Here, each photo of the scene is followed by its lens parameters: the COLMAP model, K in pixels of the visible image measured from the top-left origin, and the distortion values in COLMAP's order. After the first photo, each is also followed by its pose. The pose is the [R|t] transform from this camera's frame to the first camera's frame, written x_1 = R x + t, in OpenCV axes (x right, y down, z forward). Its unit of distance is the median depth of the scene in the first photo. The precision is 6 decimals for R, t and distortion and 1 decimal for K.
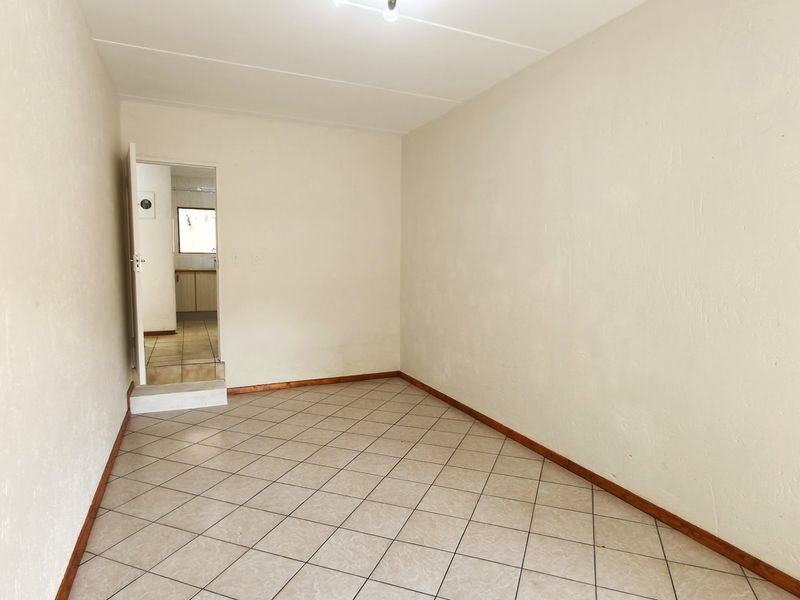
lens RADIAL K [[476.1, 0, 403.2], [0, 476.1, 301.5], [0, 0, 1]] dist [-0.002865, 0.000563]
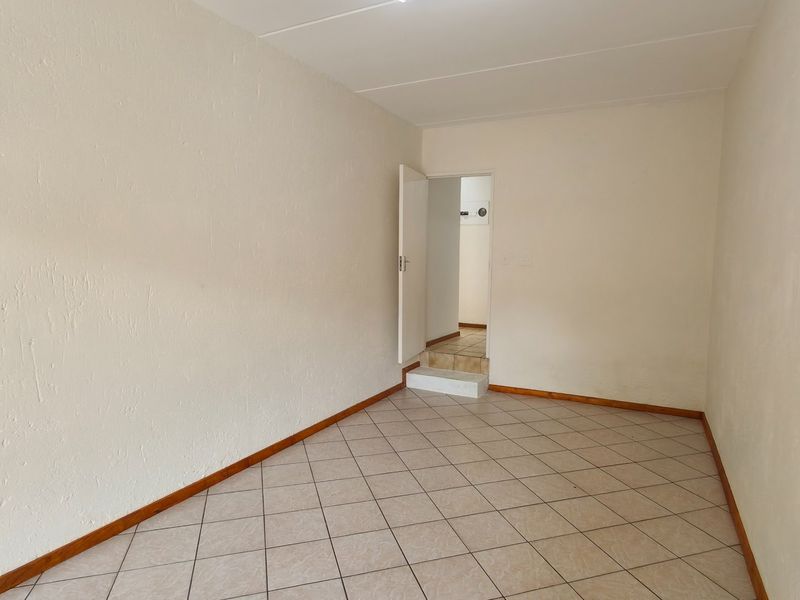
lens RADIAL K [[476.1, 0, 403.2], [0, 476.1, 301.5], [0, 0, 1]] dist [-0.002865, 0.000563]
pose [[0.617159, 0.069116, -0.783797, 0.330542], [-0.074745, 0.996780, 0.029043, -0.014962], [0.783280, 0.040660, 0.620338, 0.203447]]
